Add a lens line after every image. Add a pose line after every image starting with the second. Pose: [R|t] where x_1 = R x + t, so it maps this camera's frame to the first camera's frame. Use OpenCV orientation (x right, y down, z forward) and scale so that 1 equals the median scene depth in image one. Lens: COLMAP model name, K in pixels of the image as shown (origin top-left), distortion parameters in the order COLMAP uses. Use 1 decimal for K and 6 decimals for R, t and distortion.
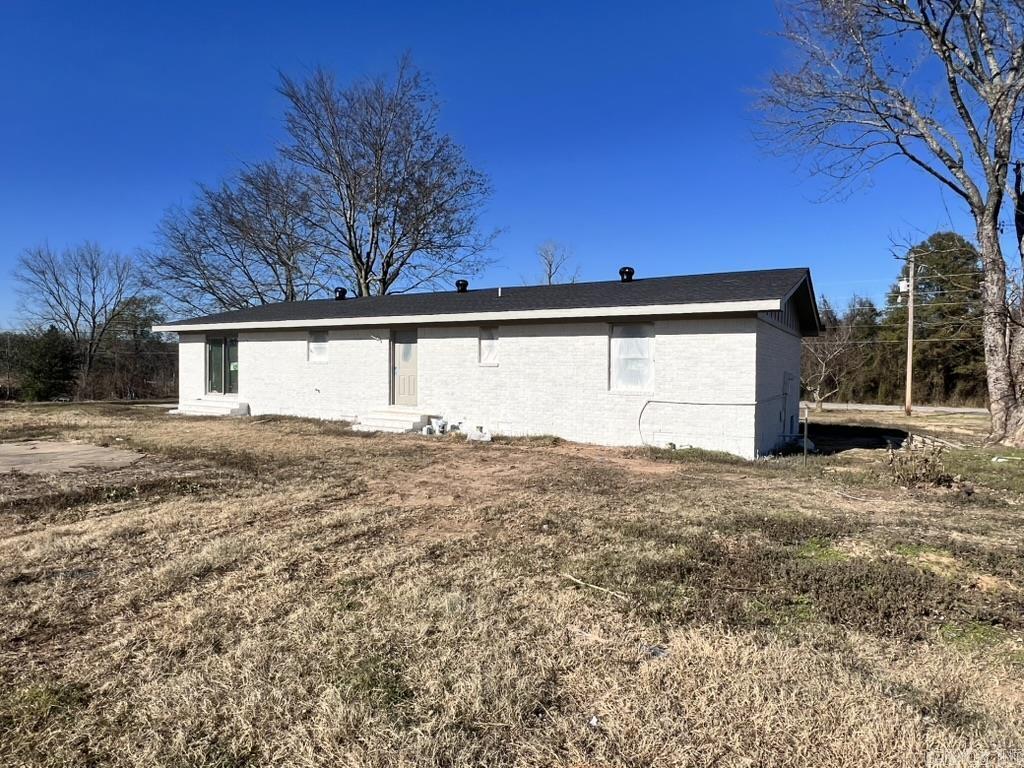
lens RADIAL K [[591.7, 0, 512.0], [0, 591.7, 384.0], [0, 0, 1]] dist [0.003663, 0.000576]
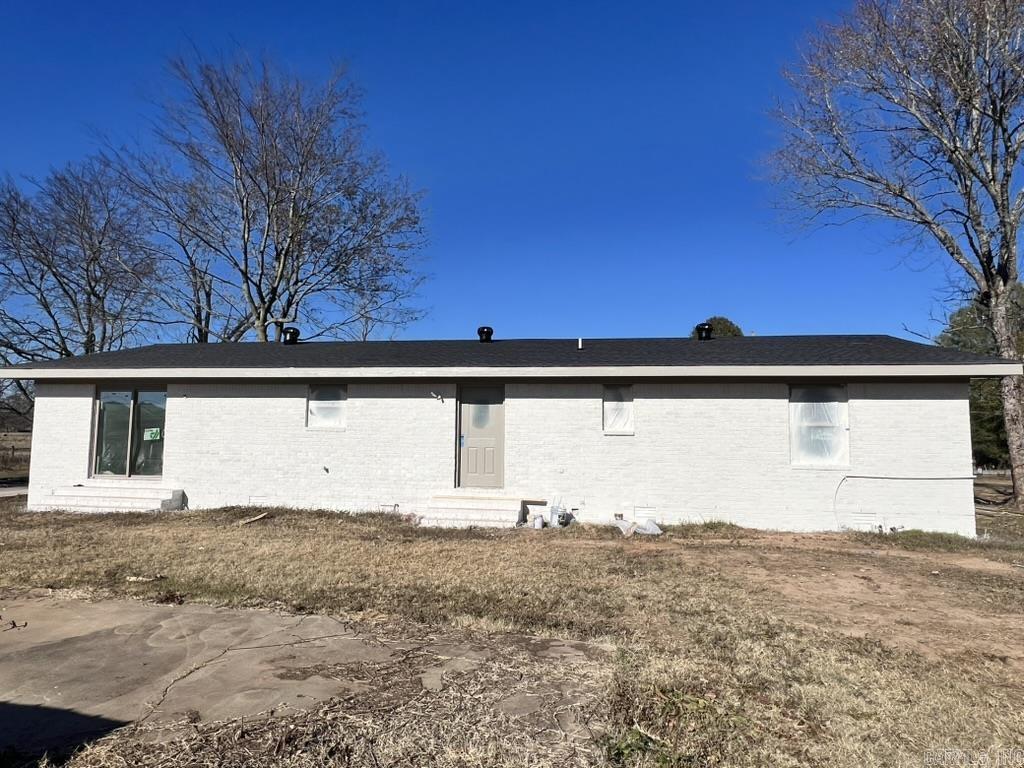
lens RADIAL K [[619.9, 0, 511.7], [0, 619.9, 360.7], [0, 0, 1]] dist [0.001701, 0.000018]
pose [[0.933135, 0.041408, 0.357134, -0.417998], [0.009503, 0.990157, -0.139635, -0.012231], [-0.359401, 0.133692, 0.923557, 0.241789]]
